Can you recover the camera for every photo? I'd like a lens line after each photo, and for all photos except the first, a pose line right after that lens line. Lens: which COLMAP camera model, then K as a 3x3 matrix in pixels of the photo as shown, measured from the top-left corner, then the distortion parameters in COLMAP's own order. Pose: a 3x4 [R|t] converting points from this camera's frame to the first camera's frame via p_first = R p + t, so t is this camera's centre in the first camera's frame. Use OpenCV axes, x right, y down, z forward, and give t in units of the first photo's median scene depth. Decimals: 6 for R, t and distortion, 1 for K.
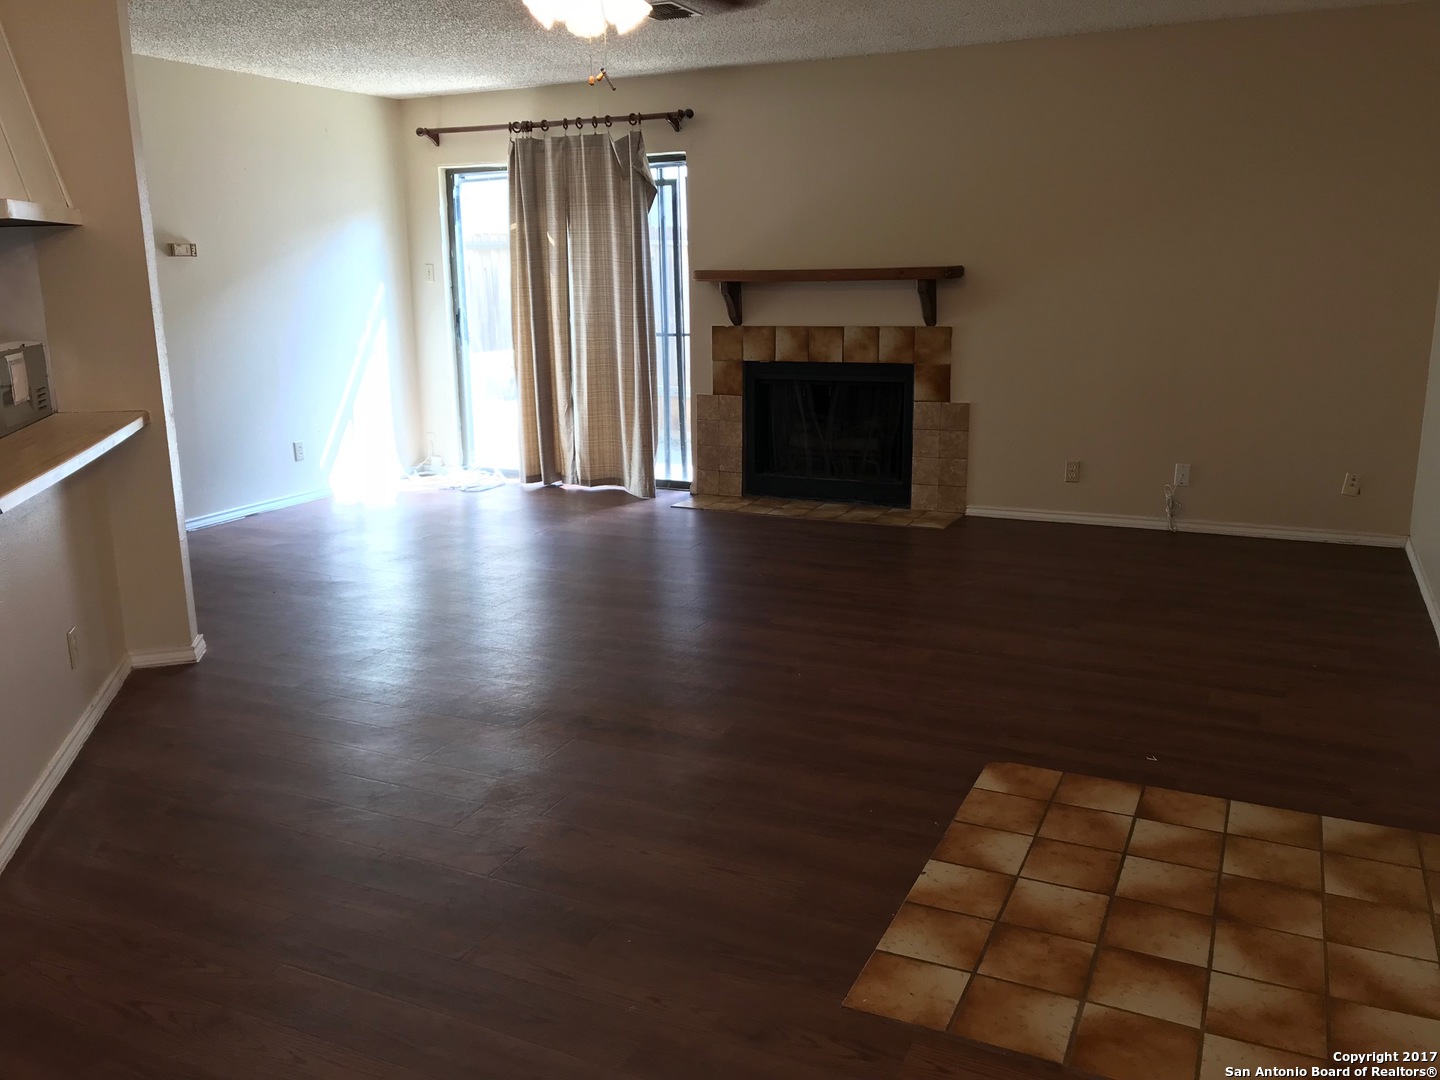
lens RADIAL K [[1193.2, 0, 719.0], [0, 1193.2, 540.0], [0, 0, 1]] dist [0.019082, 0.000194]
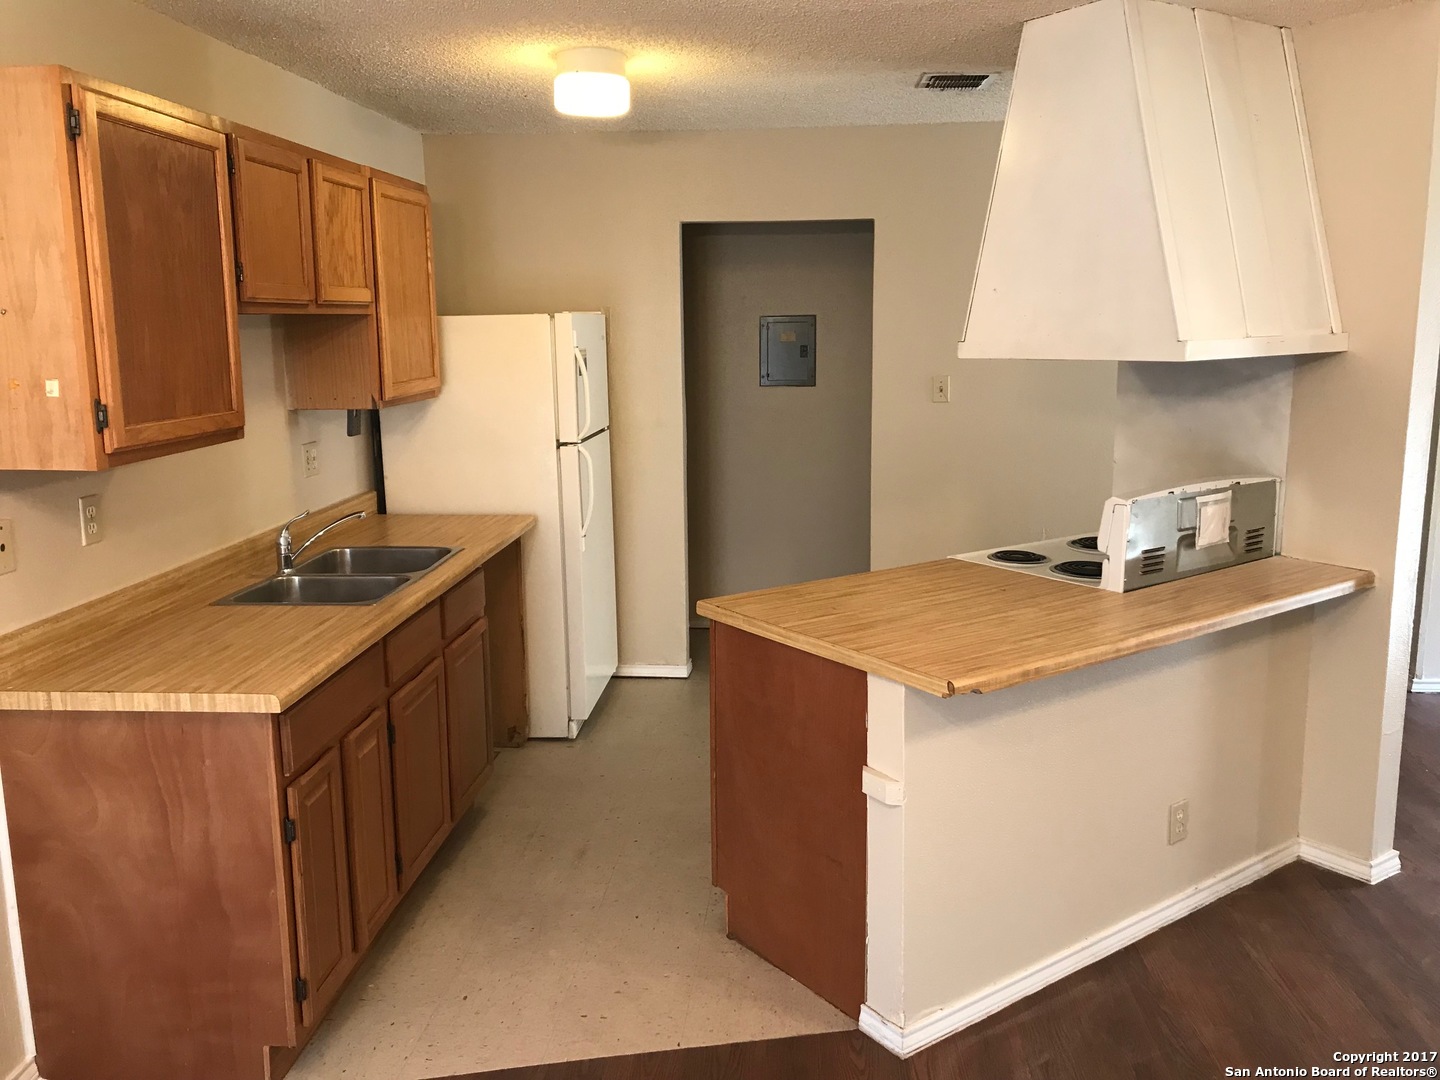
lens RADIAL K [[1193.2, 0, 720.8], [0, 1193.2, 529.2], [0, 0, 1]] dist [0.019082, 0.000194]
pose [[0.352385, 0.169821, -0.920318, 0.185948], [-0.204471, 0.973610, 0.101364, -0.203741], [0.913245, 0.152459, 0.377809, 0.437535]]
